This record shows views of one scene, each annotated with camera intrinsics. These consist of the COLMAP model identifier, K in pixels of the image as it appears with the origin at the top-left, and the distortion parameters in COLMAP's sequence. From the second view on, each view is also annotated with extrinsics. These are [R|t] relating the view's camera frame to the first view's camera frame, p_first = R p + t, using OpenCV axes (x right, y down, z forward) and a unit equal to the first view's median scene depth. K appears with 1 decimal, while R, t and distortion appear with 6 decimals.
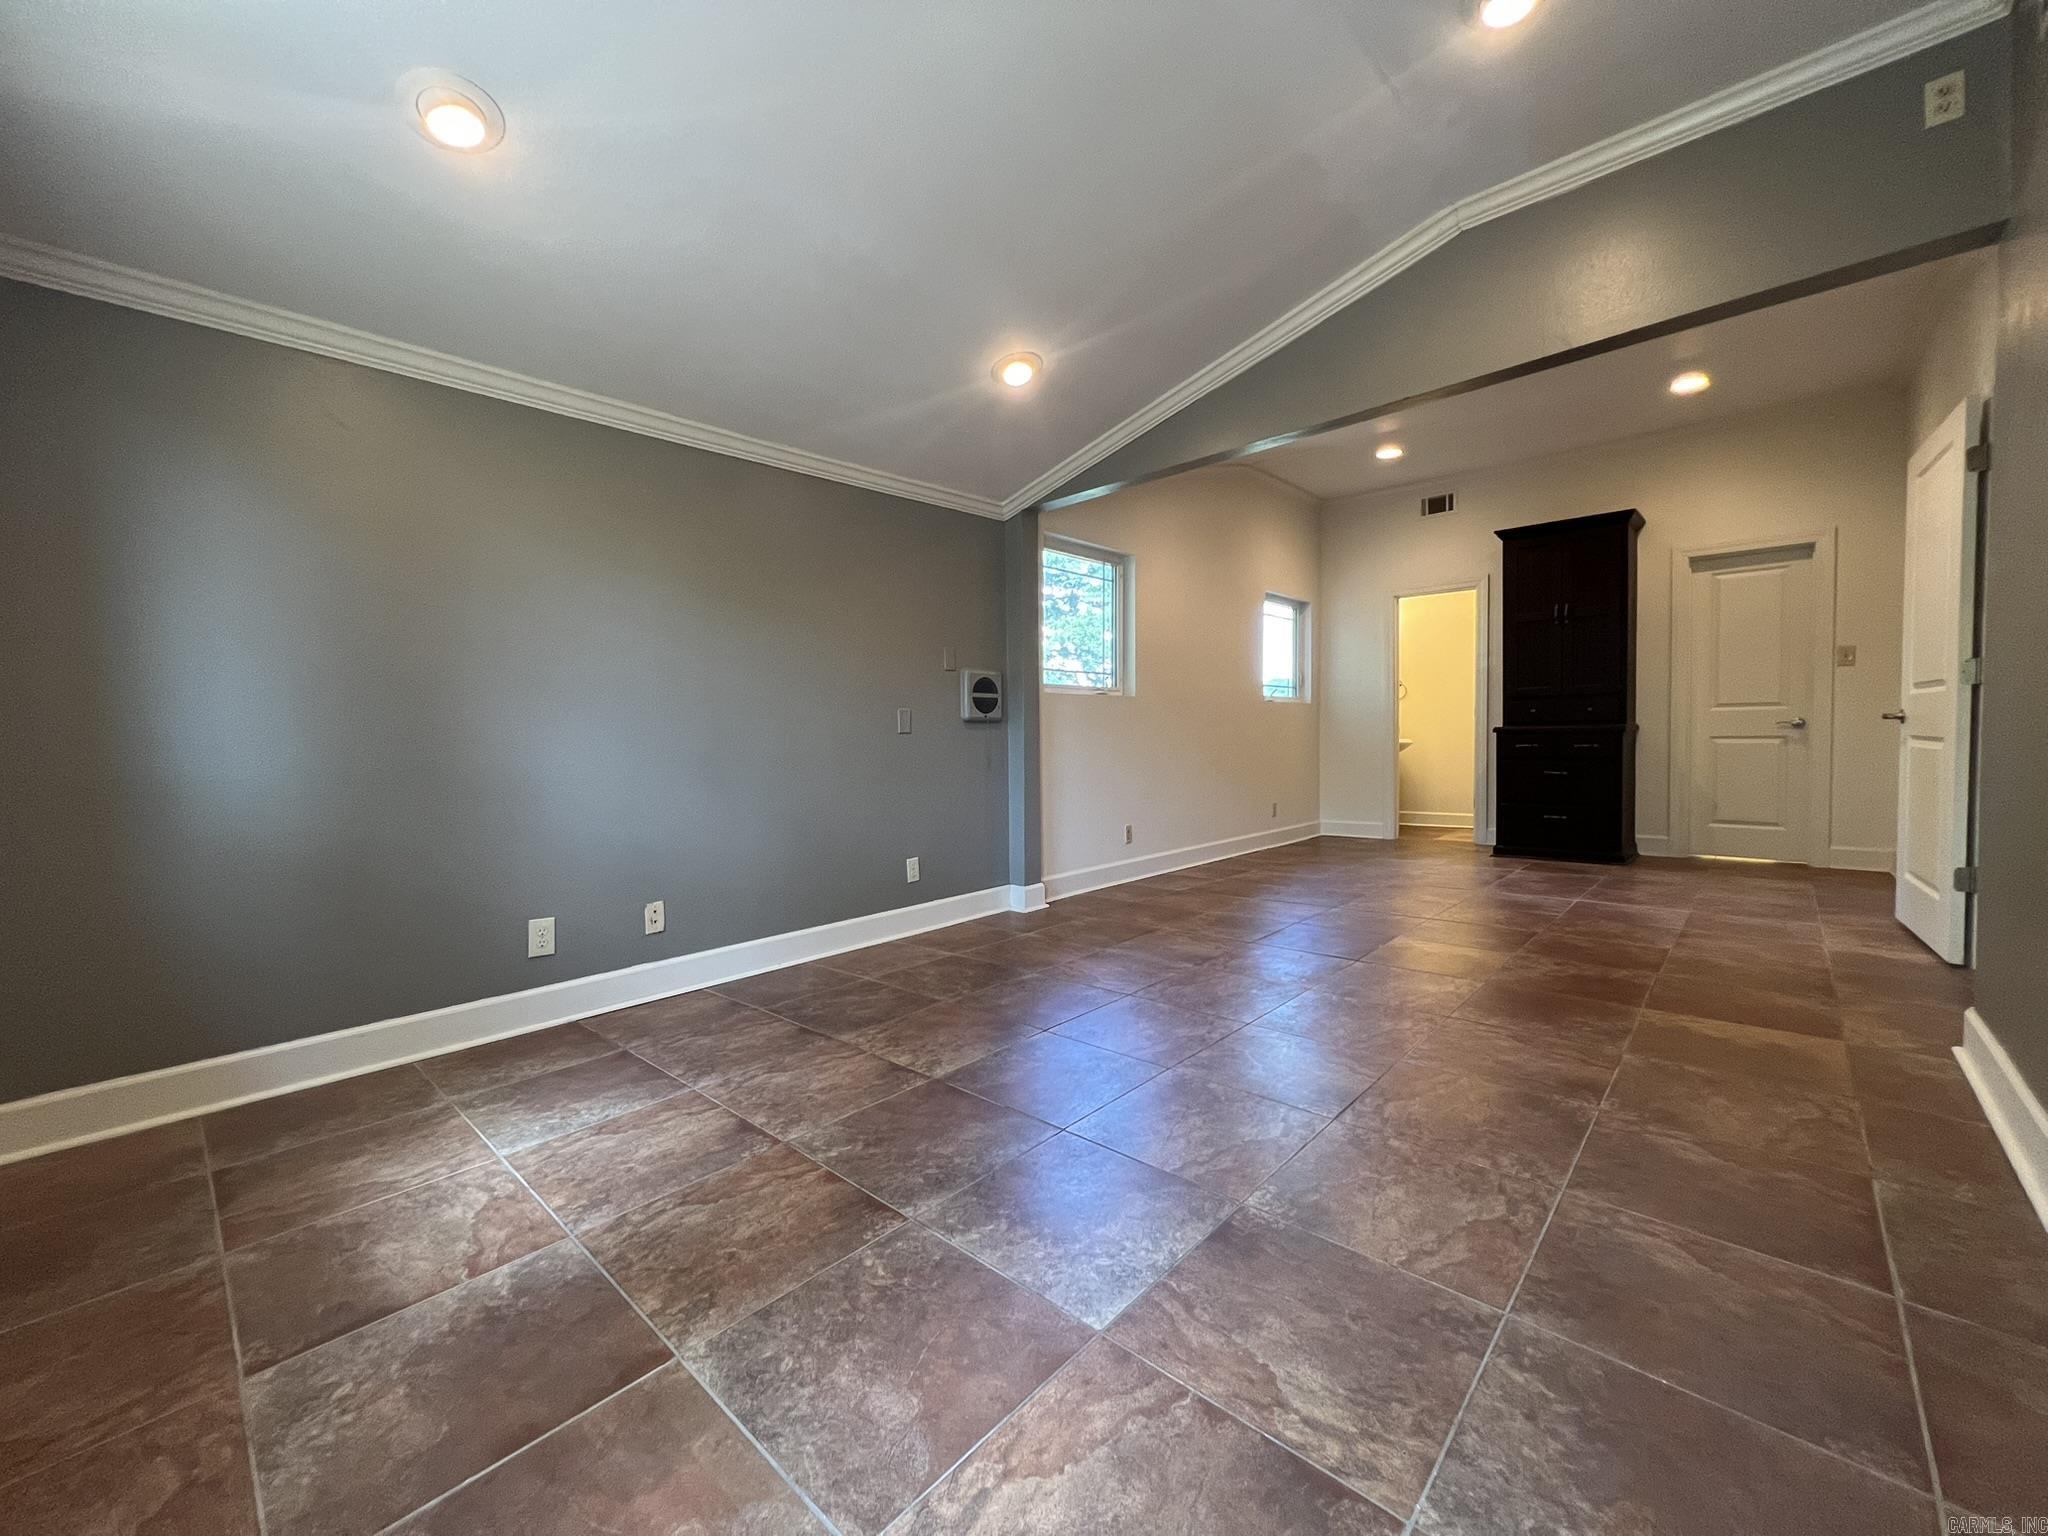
lens RADIAL K [[817.2, 0, 1016.3], [0, 817.2, 762.3], [0, 0, 1]] dist [-0.001745, -0.000324]
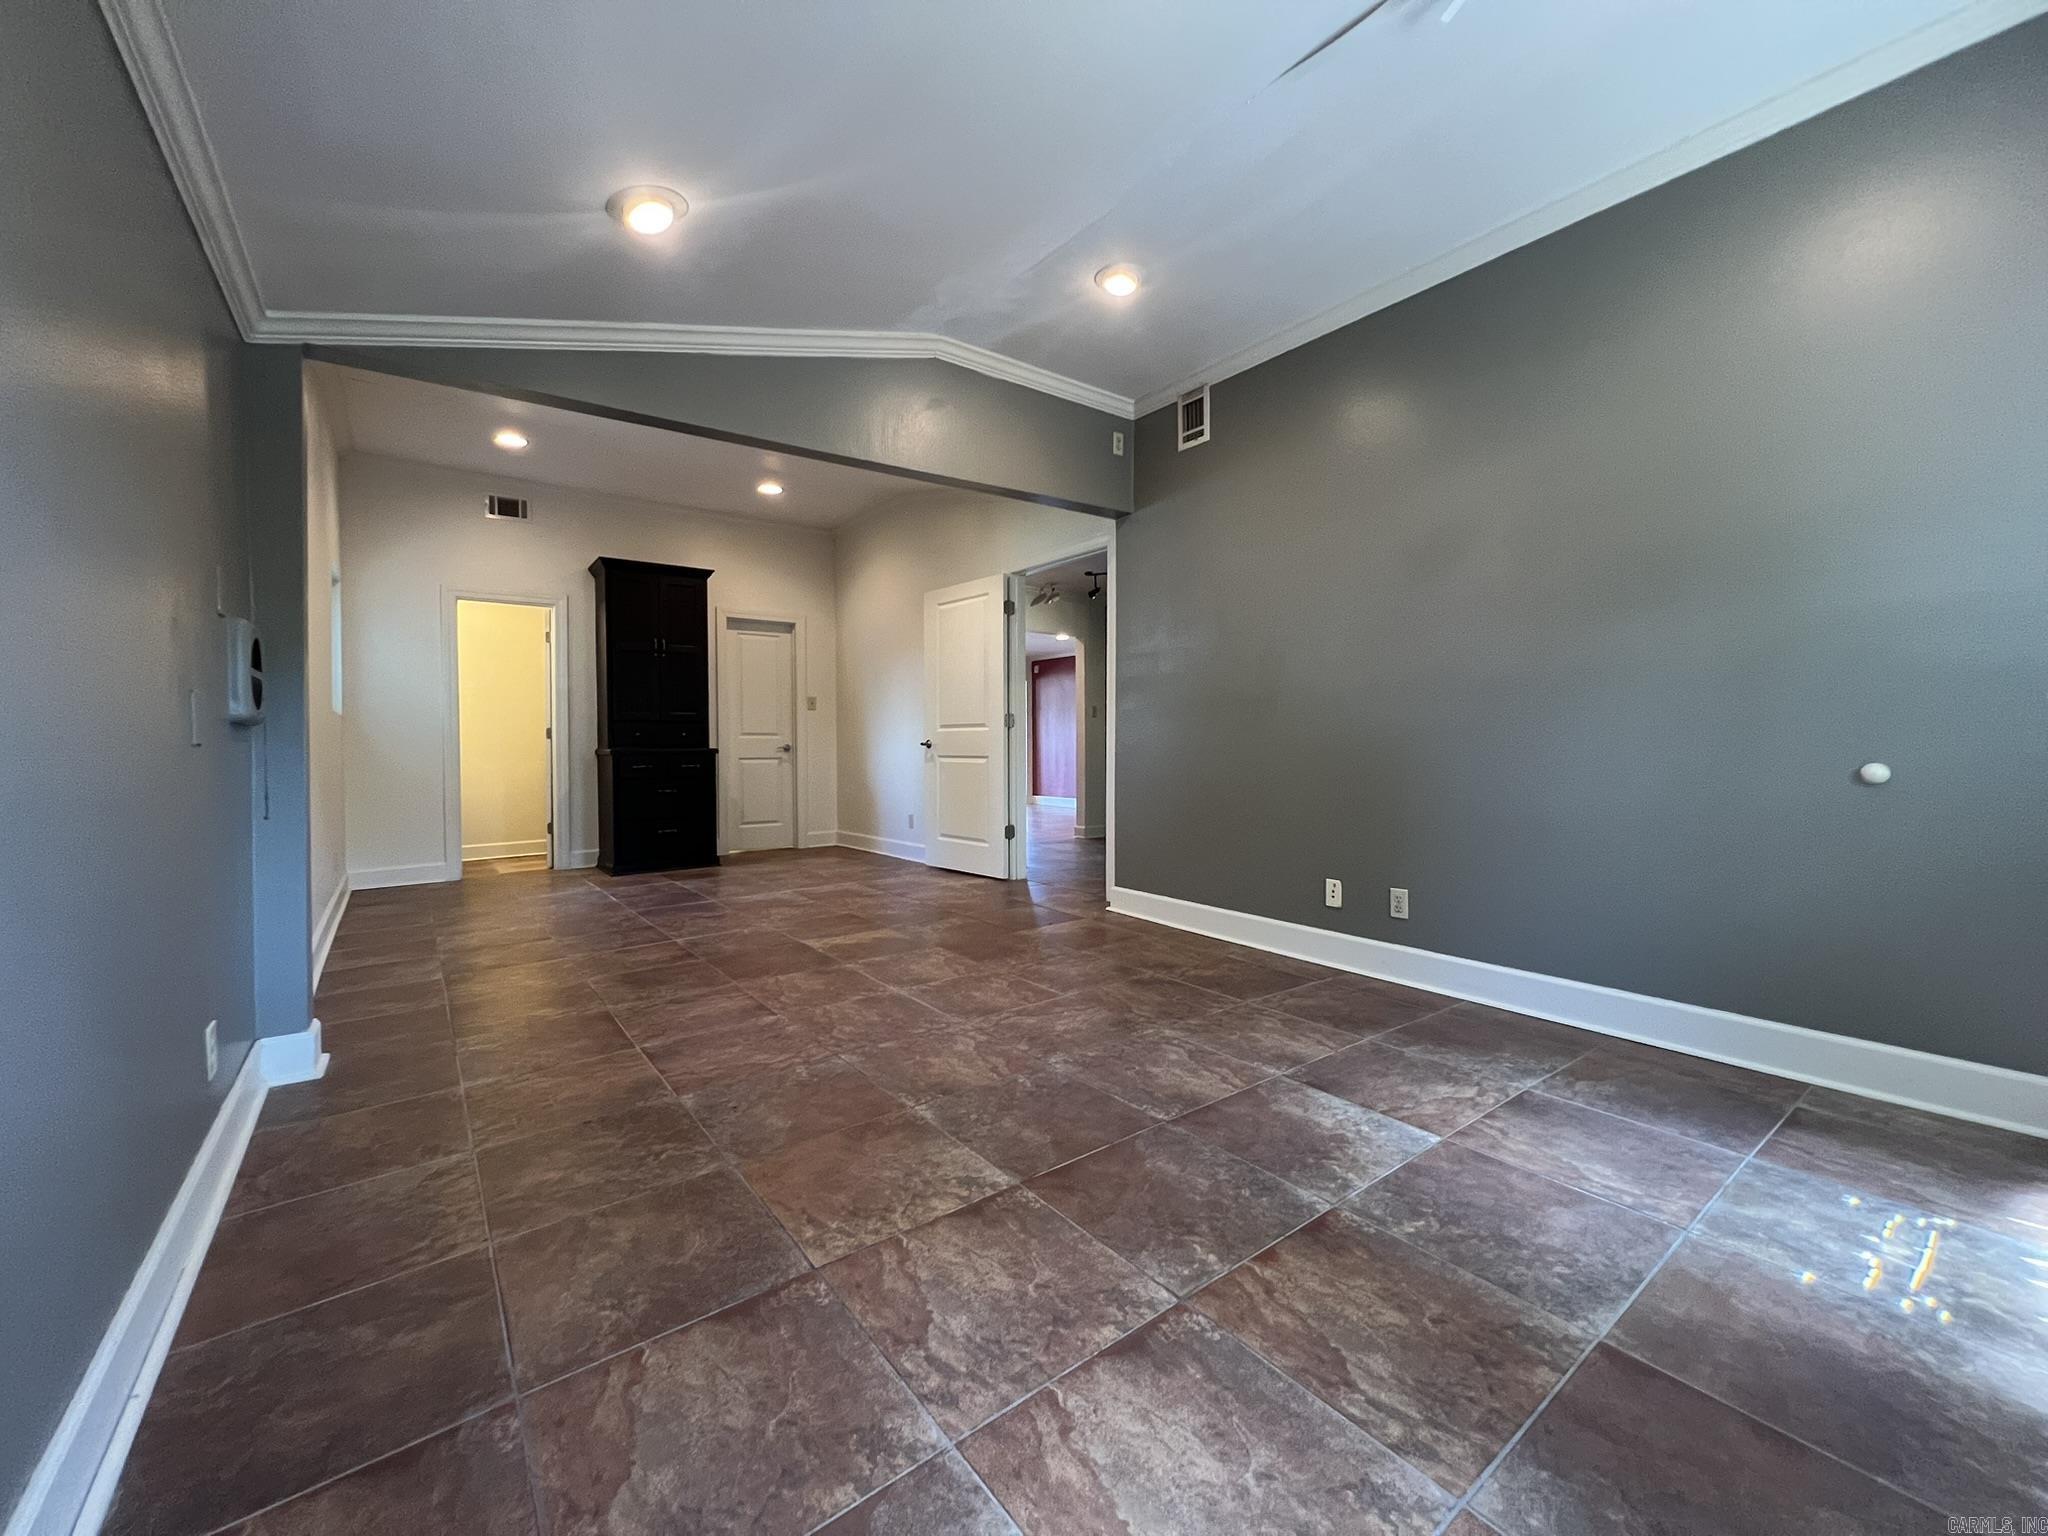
lens RADIAL K [[817.0, 0, 1020.0], [0, 817.0, 763.3], [0, 0, 1]] dist [-0.001232, 0.000163]
pose [[0.172027, -0.006361, 0.985072, -0.828963], [0.037671, 0.999290, -0.000126, -0.014967], [-0.984372, 0.037130, 0.172145, 0.809241]]
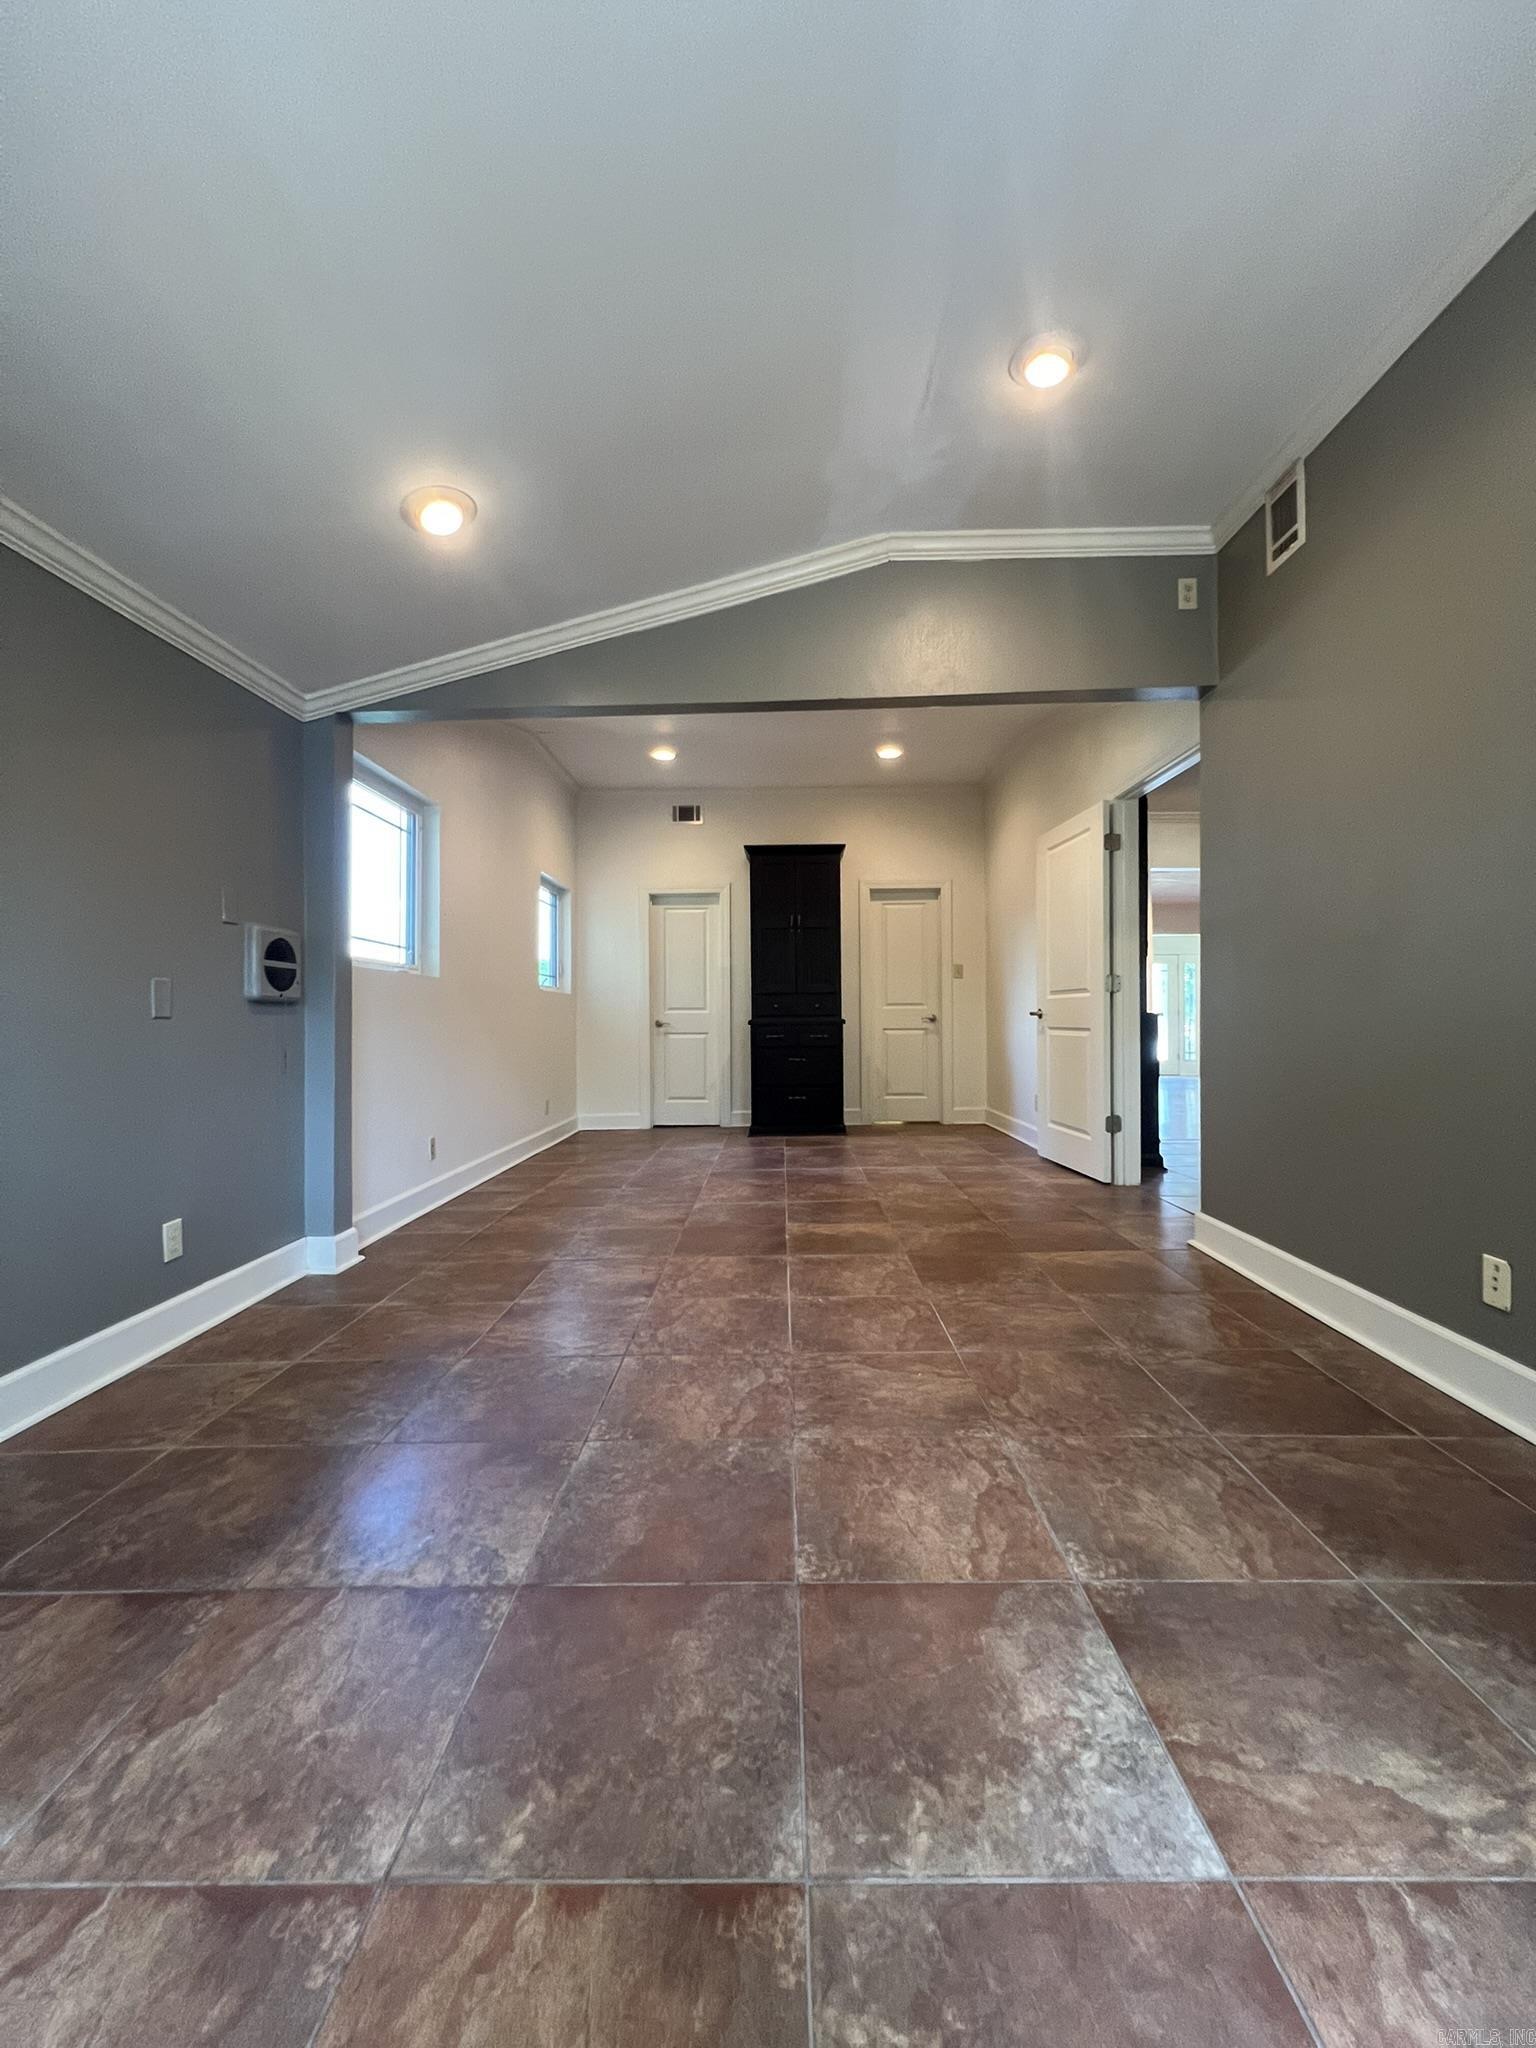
lens RADIAL K [[817.0, 0, 774.6], [0, 817.0, 1019.7], [0, 0, 1]] dist [-0.001232, 0.000163]
pose [[0.736979, 0.009918, 0.675843, -0.354912], [0.020616, 0.999097, -0.037142, -0.003192], [-0.675601, 0.041306, 0.736109, 0.394202]]
